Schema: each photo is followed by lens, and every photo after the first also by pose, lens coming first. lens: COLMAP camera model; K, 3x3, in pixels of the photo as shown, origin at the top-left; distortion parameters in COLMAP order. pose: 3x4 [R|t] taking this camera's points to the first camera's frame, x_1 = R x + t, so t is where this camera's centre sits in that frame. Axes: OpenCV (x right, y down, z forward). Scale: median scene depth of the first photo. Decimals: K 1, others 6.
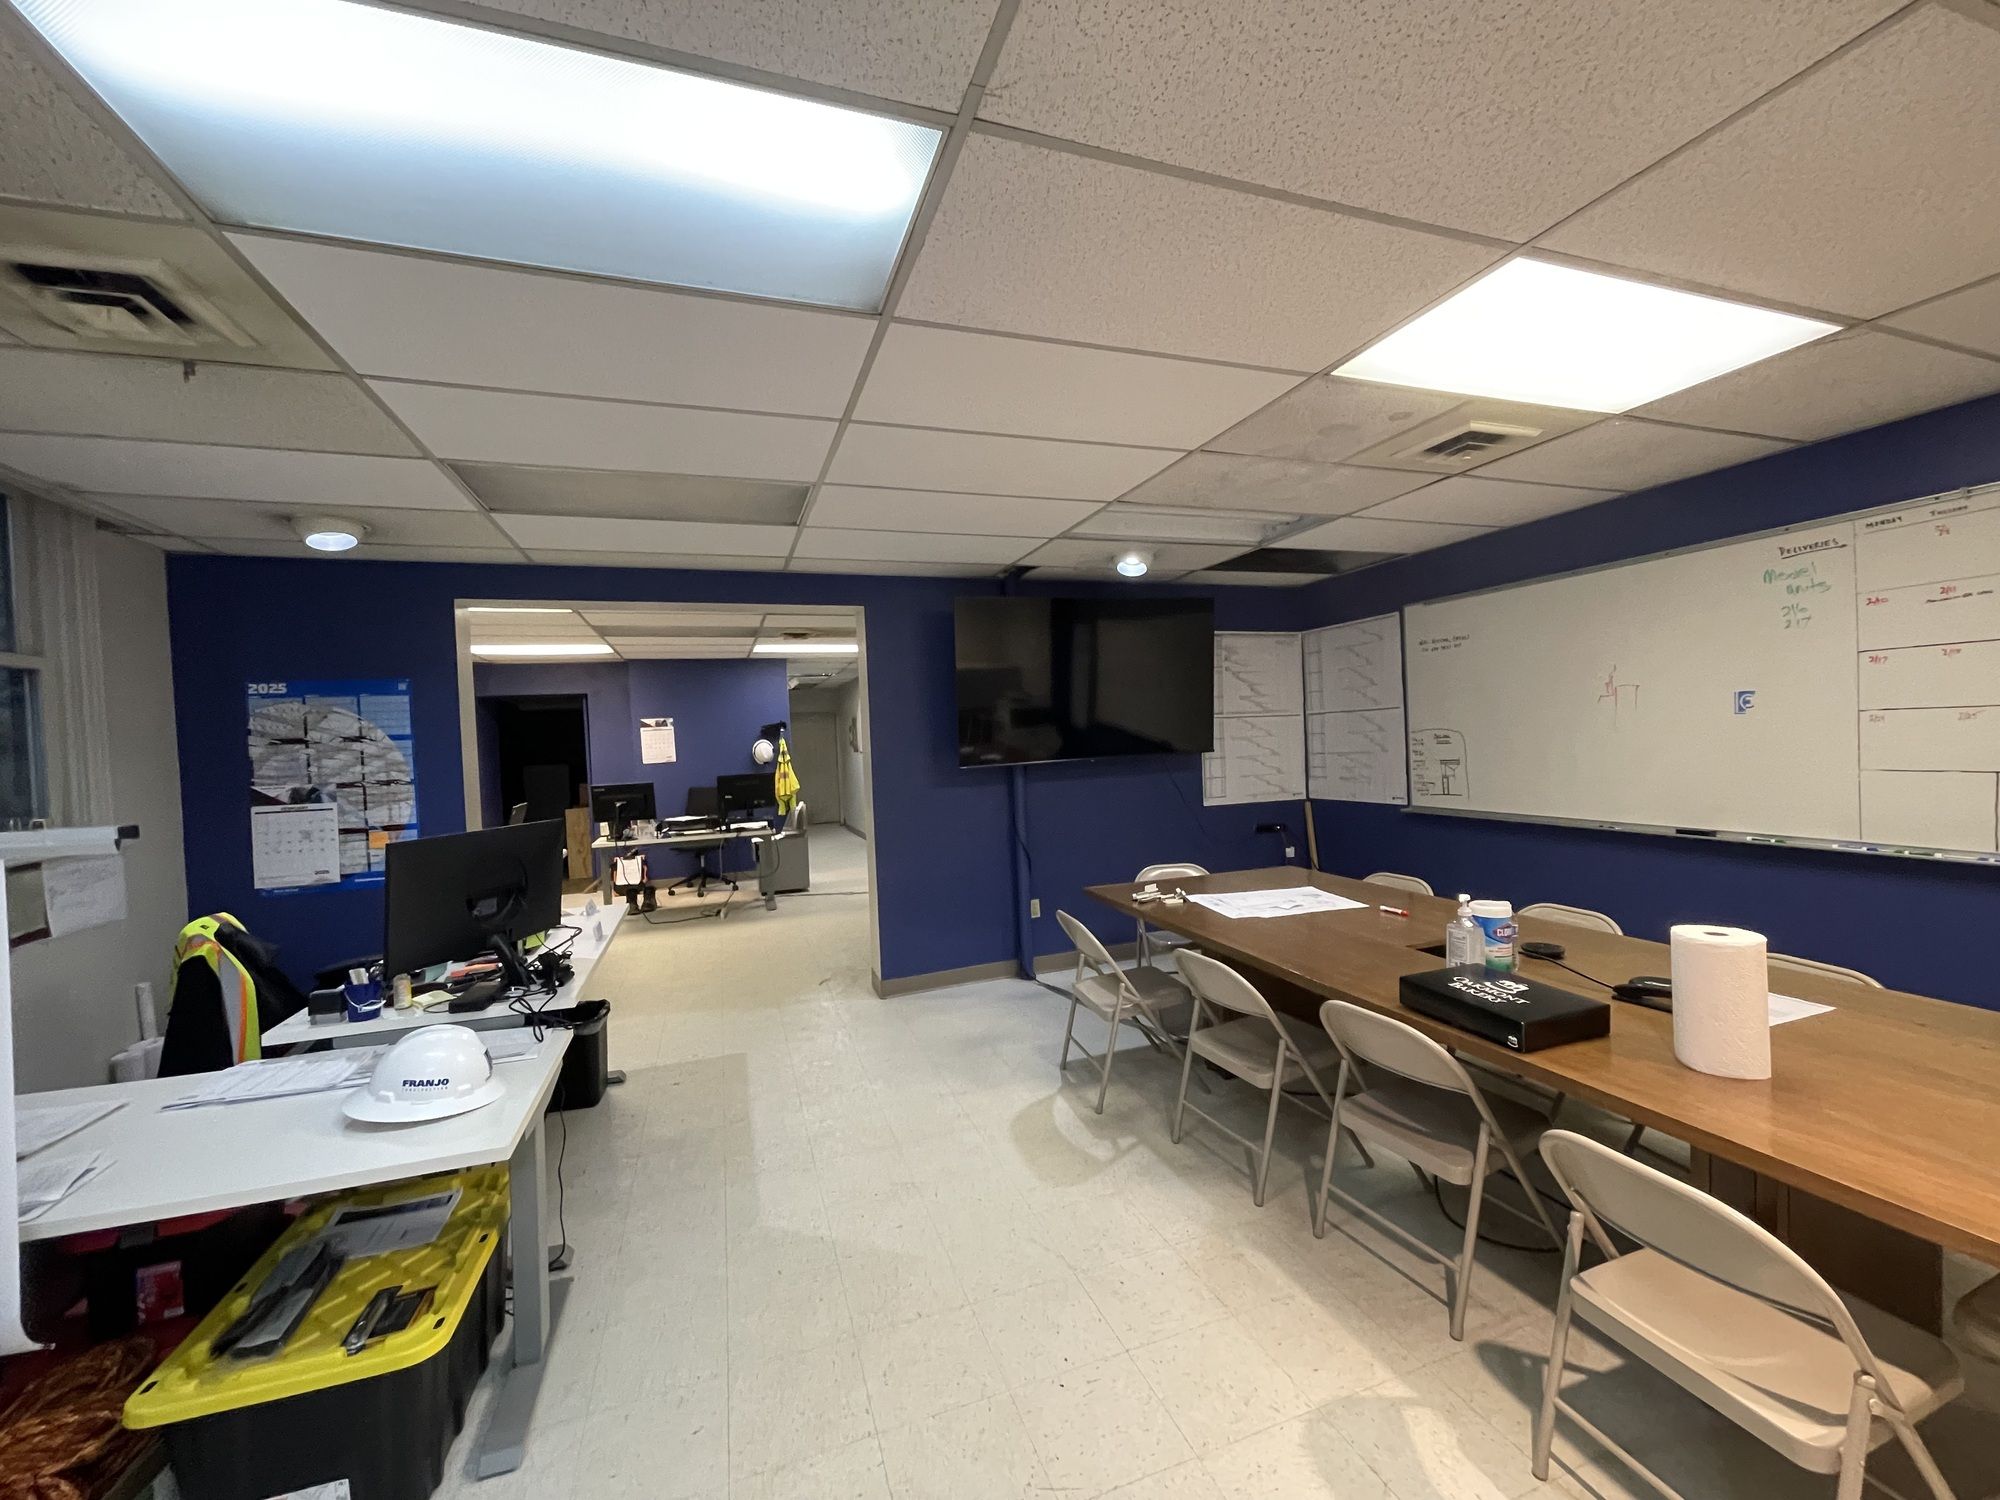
lens RADIAL K [[804.4, 0, 1000.7], [0, 804.4, 755.2], [0, 0, 1]] dist [-0.004949, -0.000465]
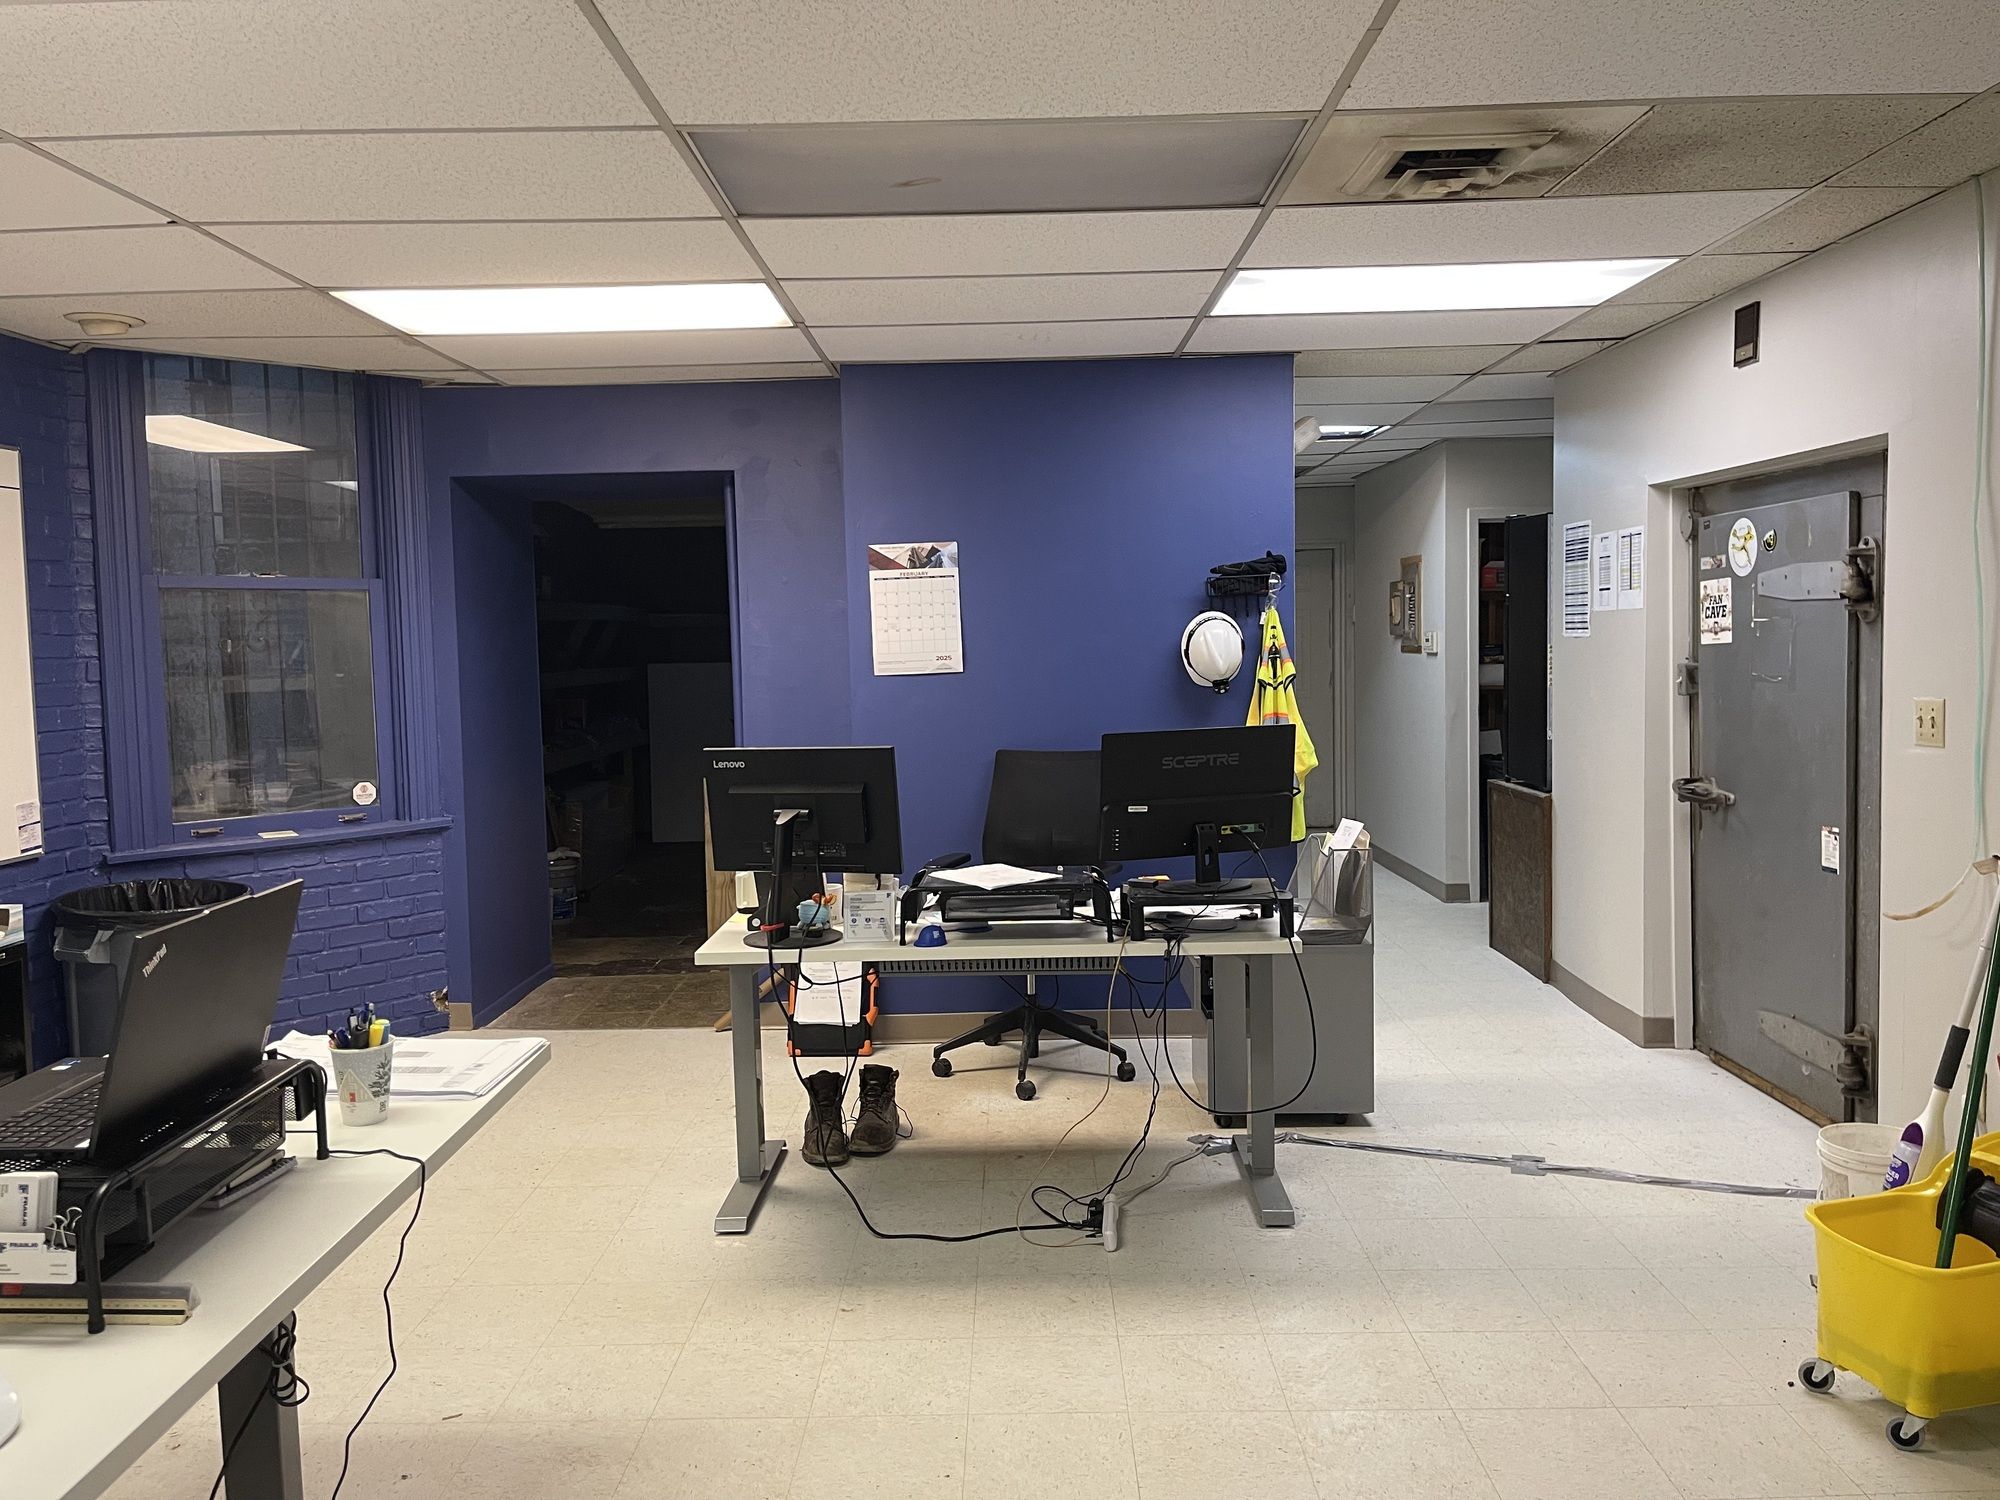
lens RADIAL K [[1493.0, 0, 1000.7], [0, 1493.0, 739.1], [0, 0, 1]] dist [0.108735, -0.141763]
pose [[0.938877, 0.043767, -0.341459, -0.207079], [-0.024748, 0.997900, 0.059861, -0.002245], [0.343362, -0.047752, 0.937989, 0.494716]]
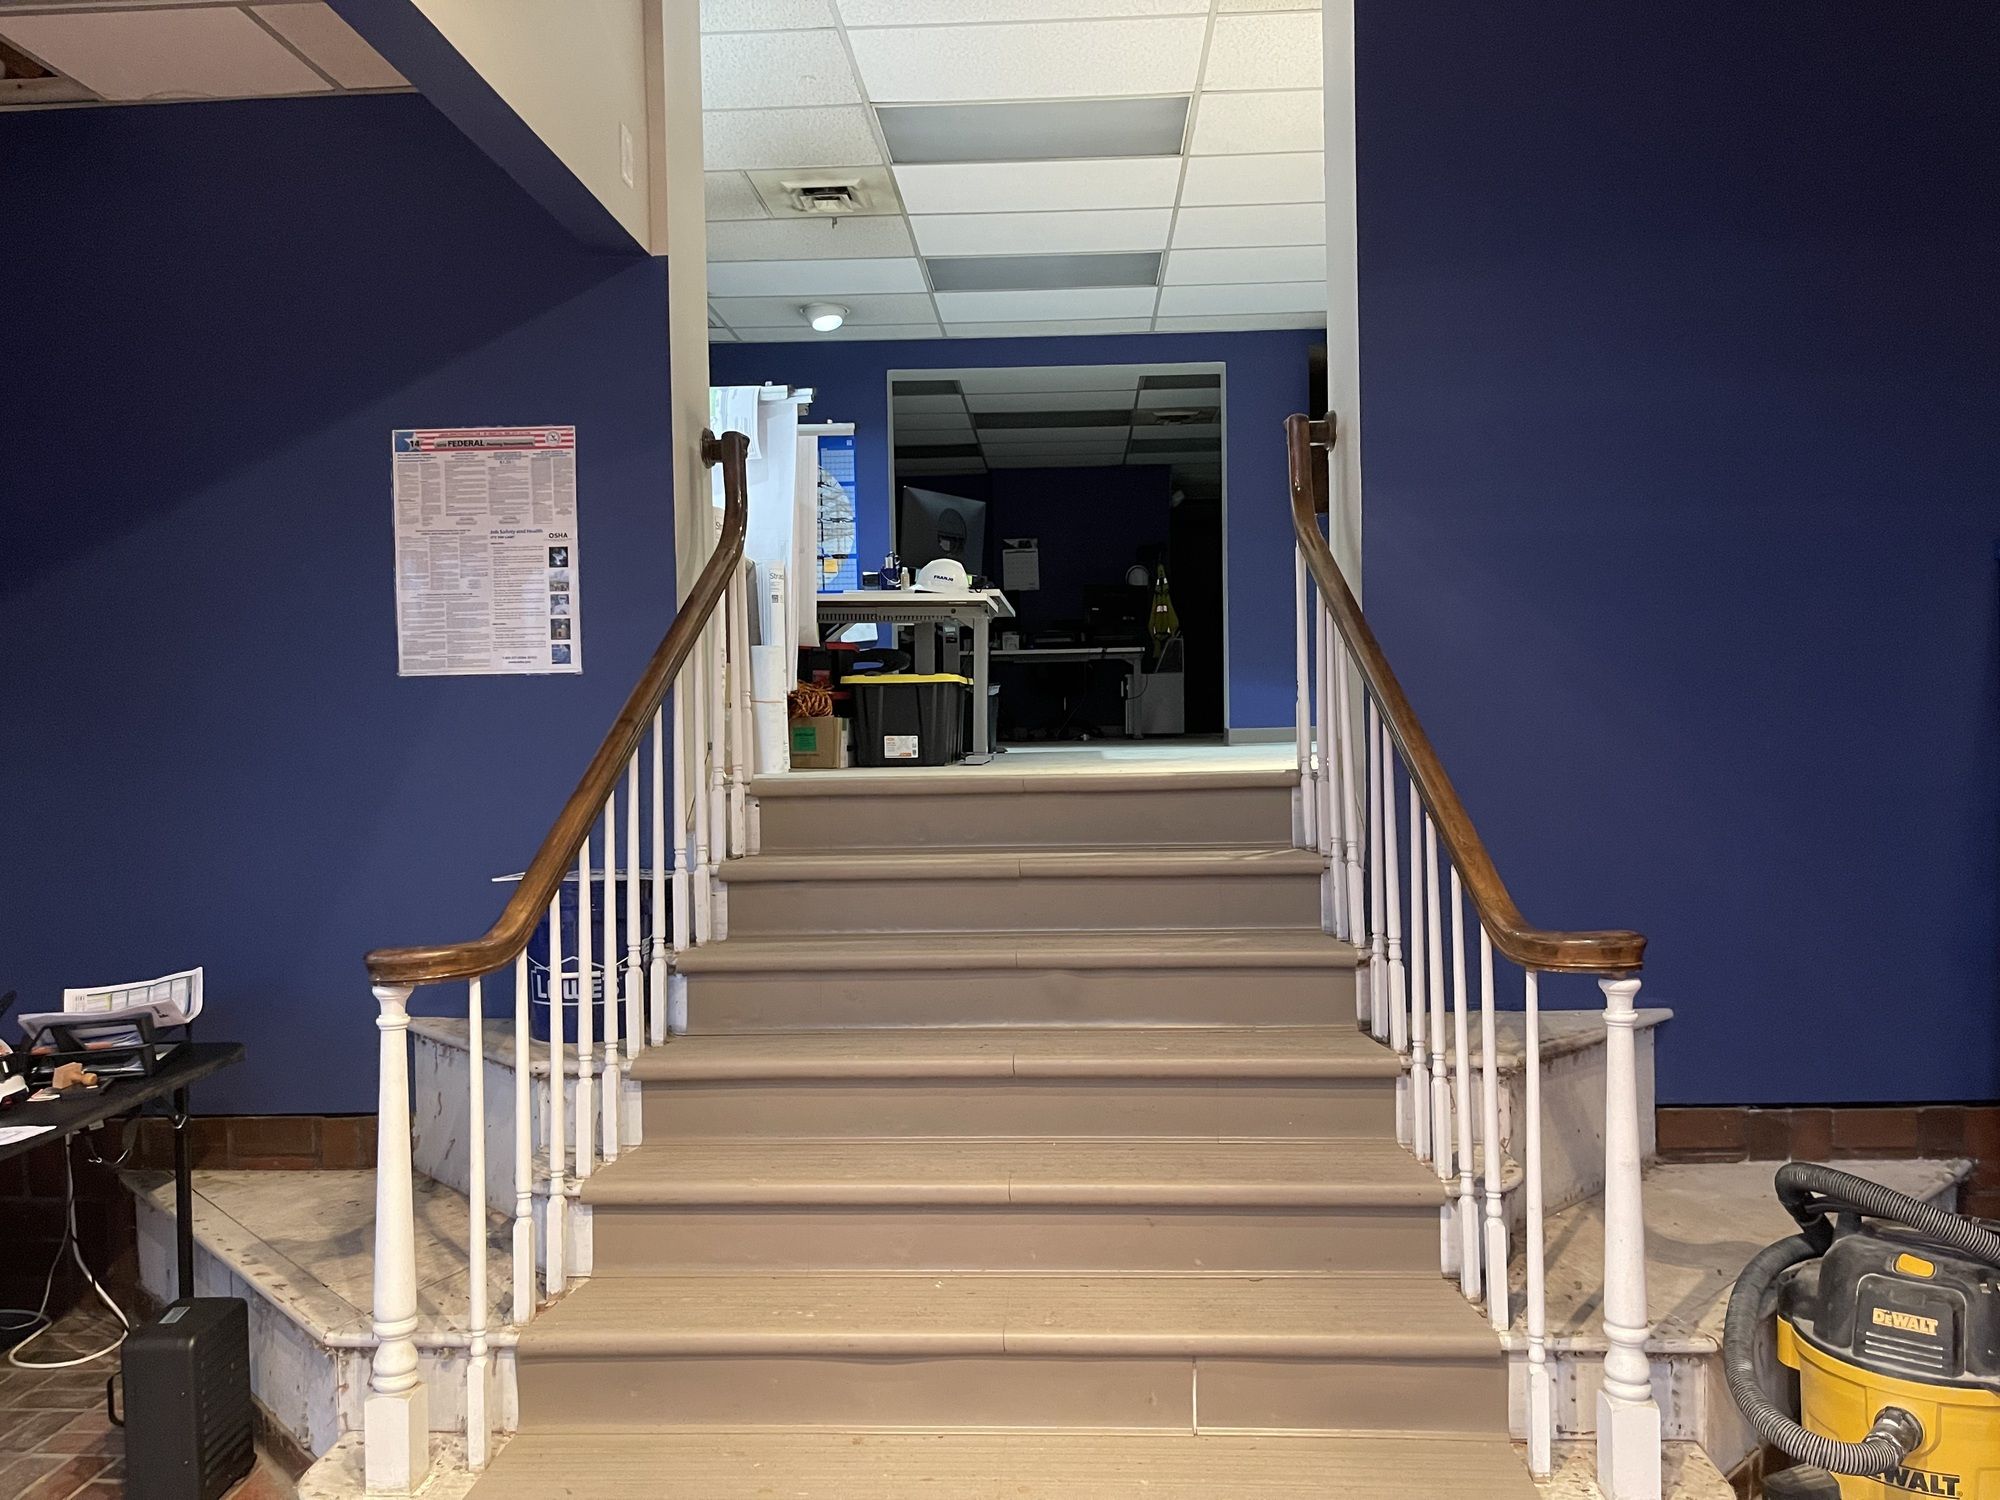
lens RADIAL K [[1493.0, 0, 1000.7], [0, 1493.0, 739.1], [0, 0, 1]] dist [0.108735, -0.141763]
pose [[0.922136, 0.035669, -0.385218, 0.196566], [-0.033485, 0.999363, 0.012378, 0.173227], [0.385414, 0.001485, 0.922742, -0.542378]]
